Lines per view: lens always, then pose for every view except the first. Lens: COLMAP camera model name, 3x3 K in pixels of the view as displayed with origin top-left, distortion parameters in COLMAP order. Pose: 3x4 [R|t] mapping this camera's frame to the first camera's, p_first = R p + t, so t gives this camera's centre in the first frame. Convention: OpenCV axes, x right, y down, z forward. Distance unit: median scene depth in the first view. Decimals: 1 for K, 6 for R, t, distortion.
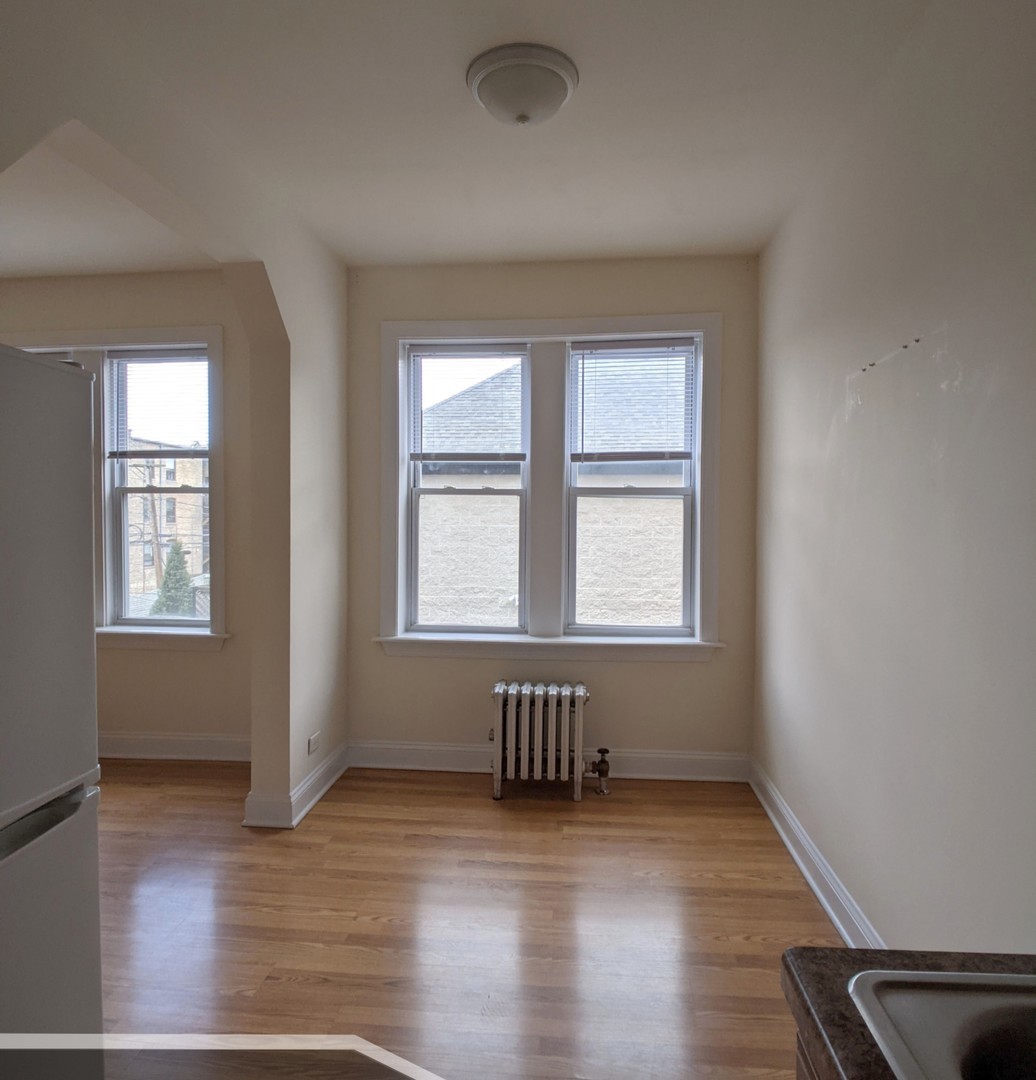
lens RADIAL K [[728.0, 0, 518.0], [0, 728.0, 540.0], [0, 0, 1]] dist [-0.000979, -0.021279]
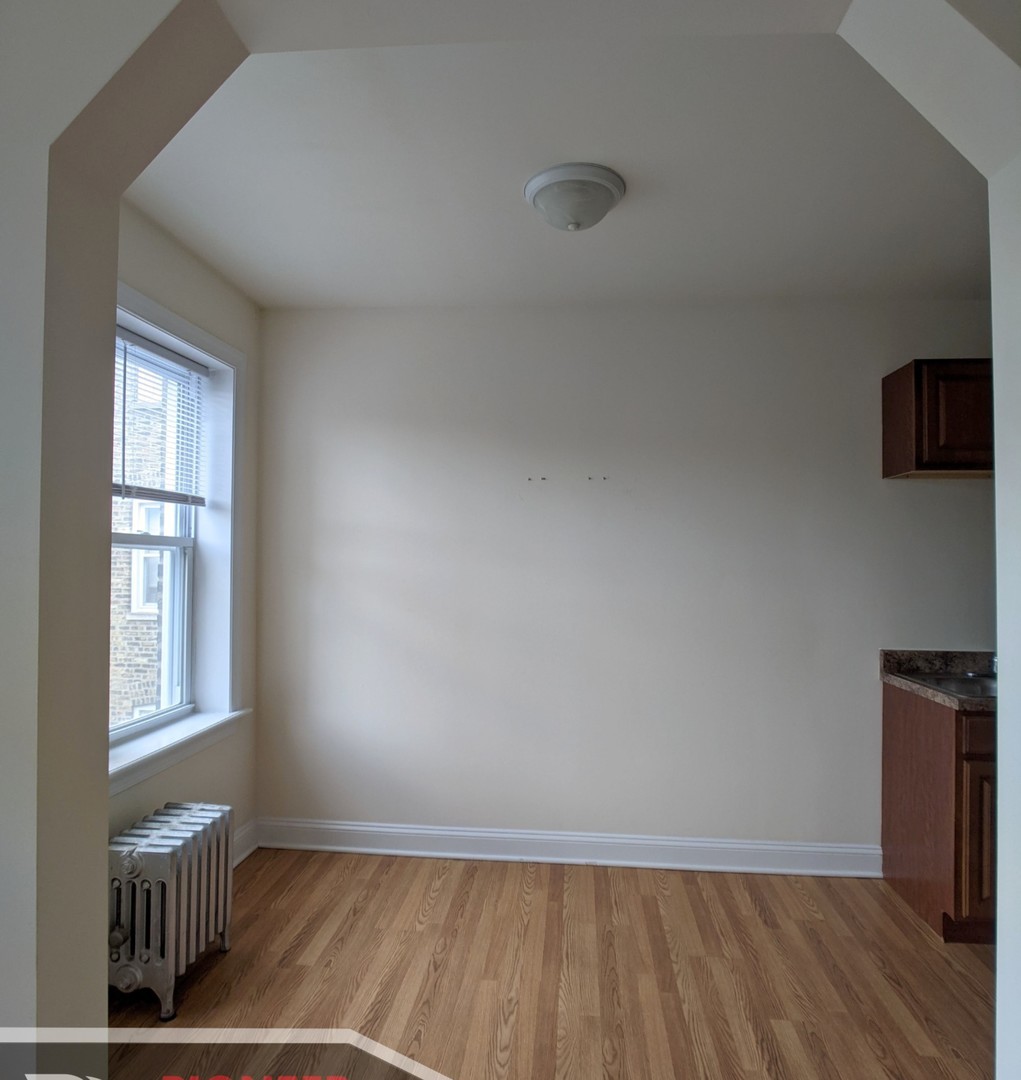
lens RADIAL K [[770.5, 0, 510.5], [0, 770.5, 540.0], [0, 0, 1]] dist [0.002152, 0.000790]
pose [[-0.018277, 0.006947, 0.999809, -0.859592], [0.032761, 0.999443, -0.006346, -0.062348], [-0.999296, 0.032639, -0.018494, 0.832257]]
